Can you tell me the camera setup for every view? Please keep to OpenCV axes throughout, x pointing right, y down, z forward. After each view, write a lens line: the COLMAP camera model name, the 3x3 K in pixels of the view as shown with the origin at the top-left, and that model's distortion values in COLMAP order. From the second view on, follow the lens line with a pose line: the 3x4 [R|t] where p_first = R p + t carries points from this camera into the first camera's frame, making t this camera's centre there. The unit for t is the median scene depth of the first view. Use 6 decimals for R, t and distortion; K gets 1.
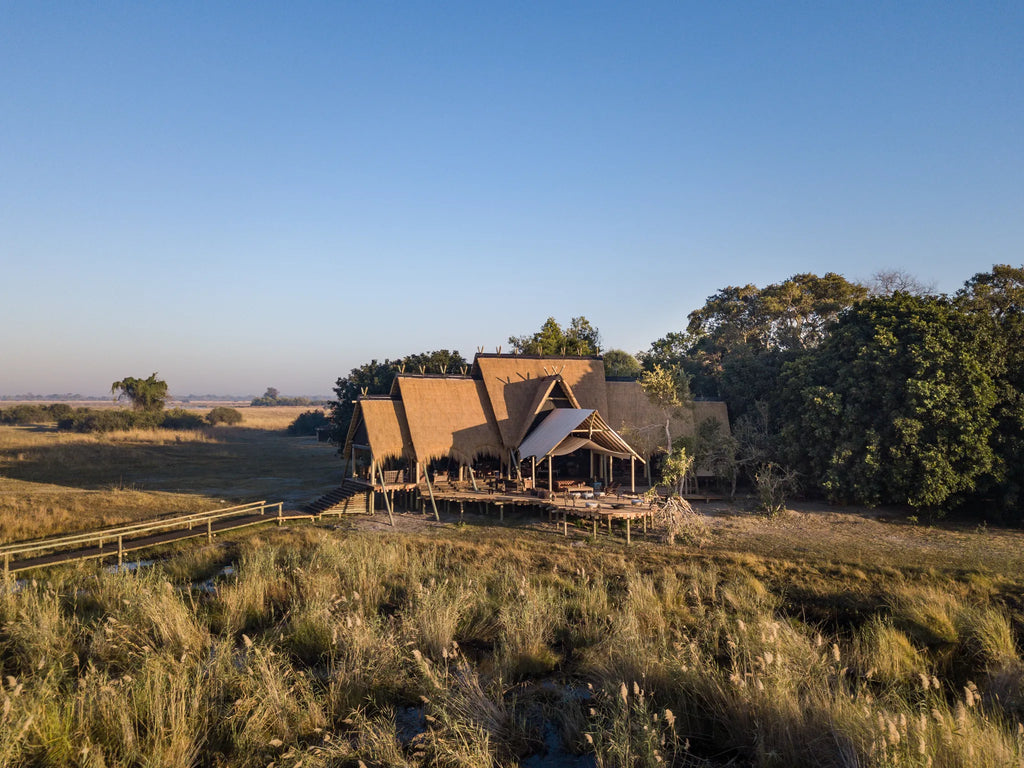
lens RADIAL K [[845.5, 0, 512.0], [0, 845.5, 384.0], [0, 0, 1]] dist [0.038798, -0.001385]
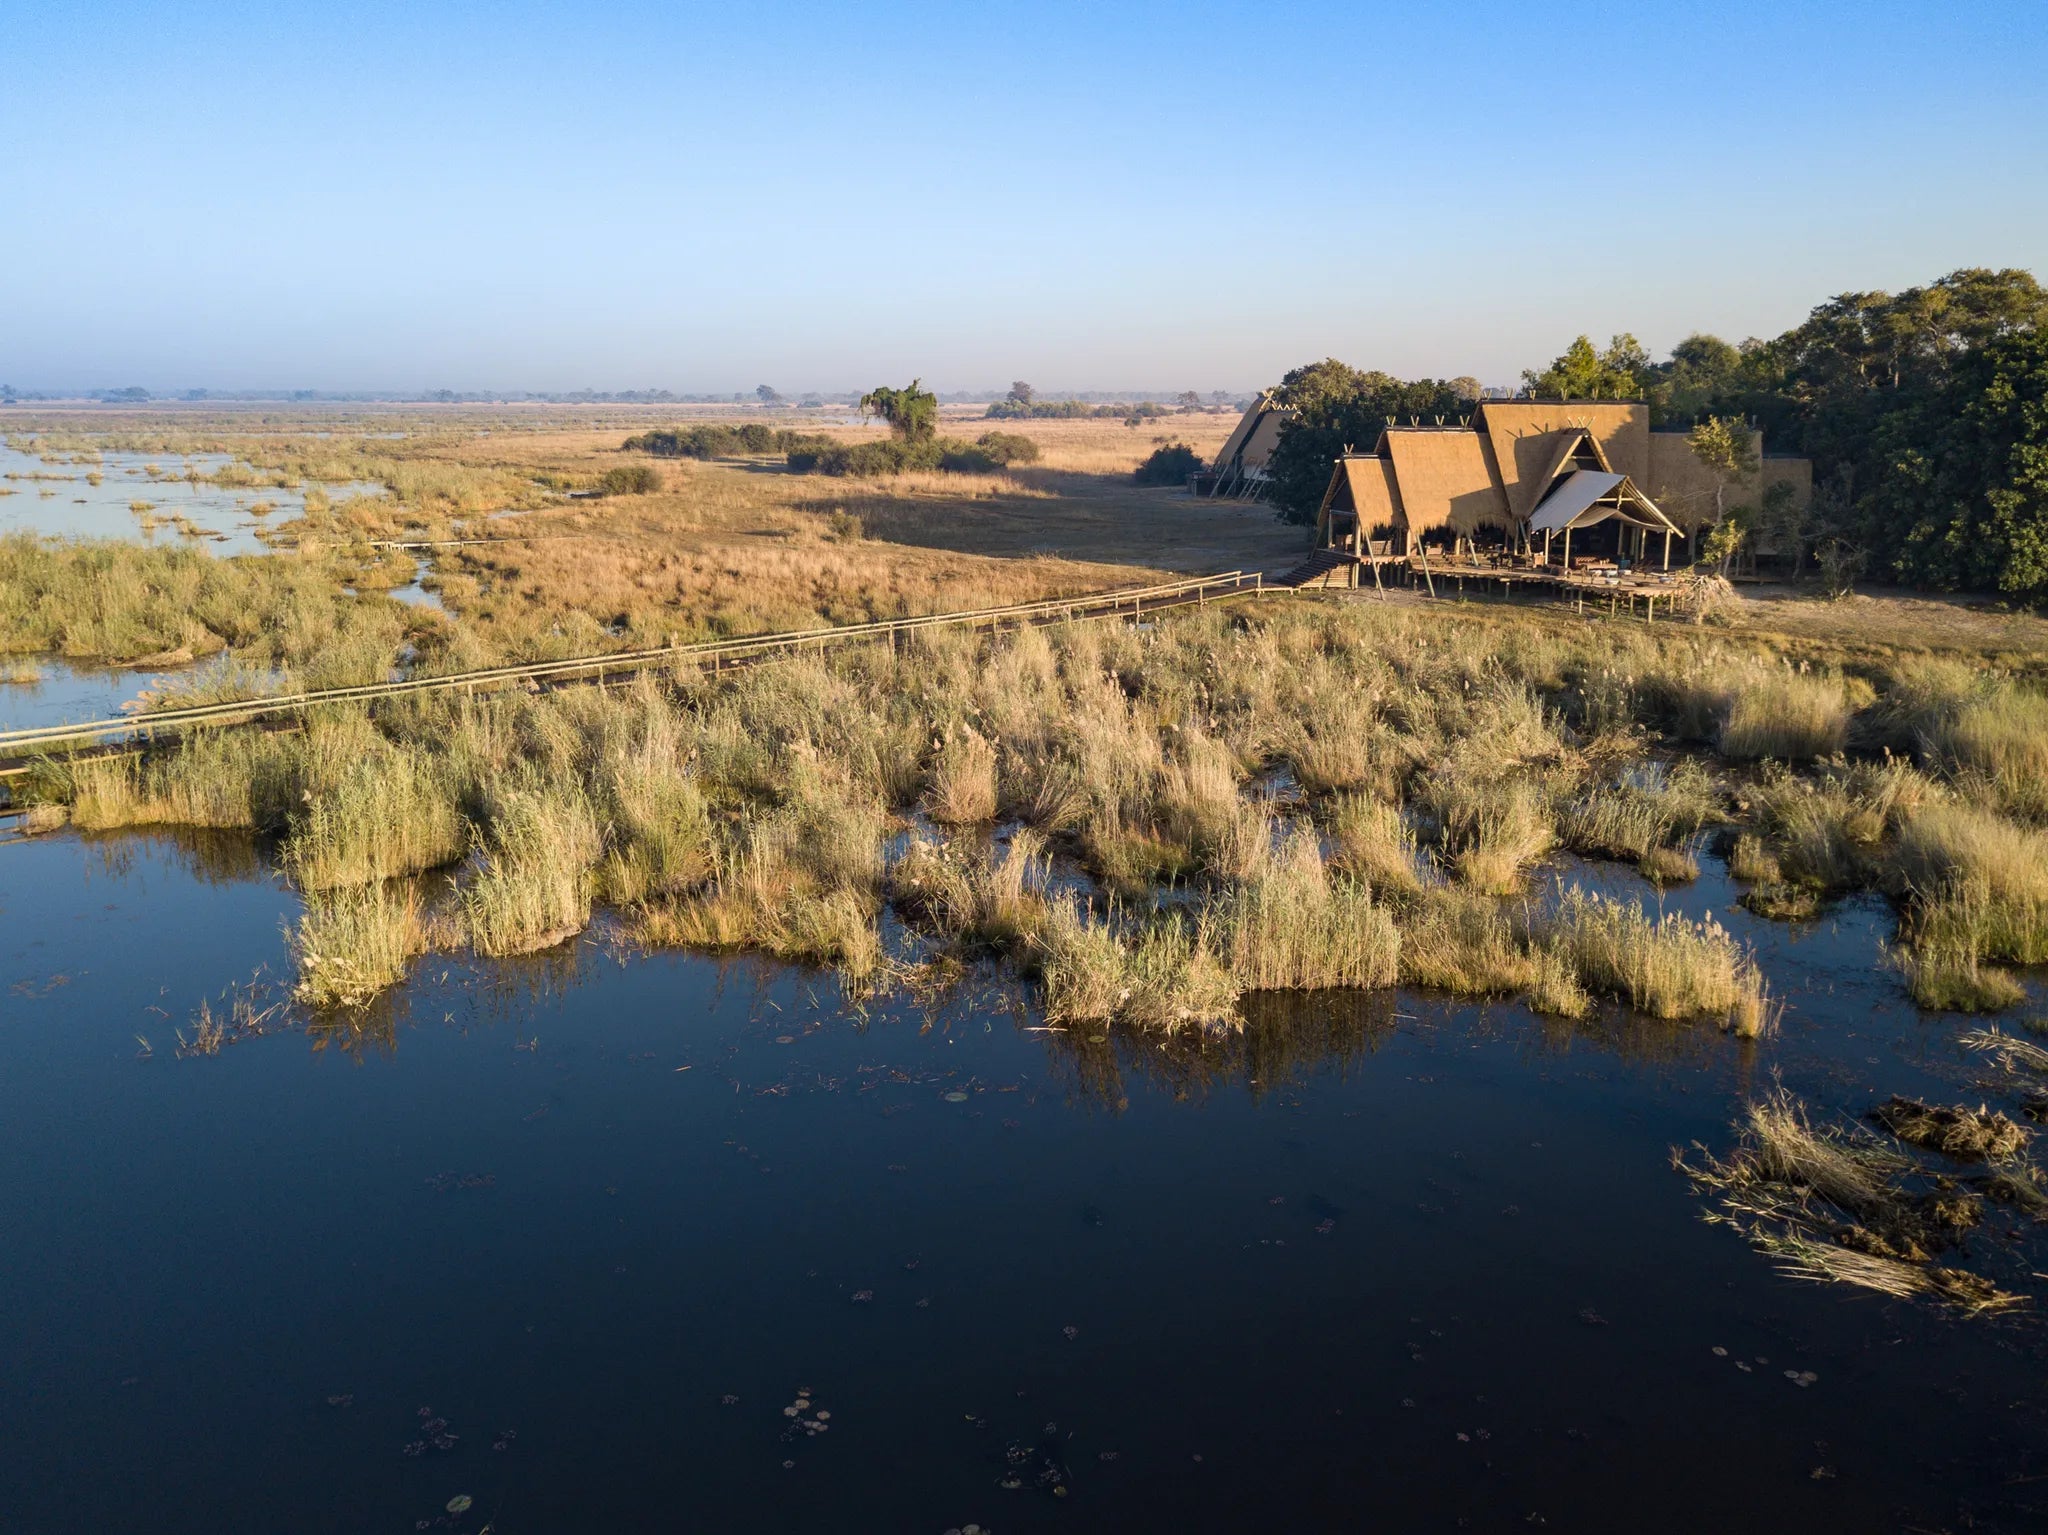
lens RADIAL K [[1690.9, 0, 1024.0], [0, 1690.9, 767.5], [0, 0, 1]] dist [0.038798, -0.001385]
pose [[0.966231, 0.054475, -0.251855, -0.041242], [0.004909, 0.973330, 0.229359, -0.076468], [0.257632, -0.222850, 0.940193, -0.824044]]
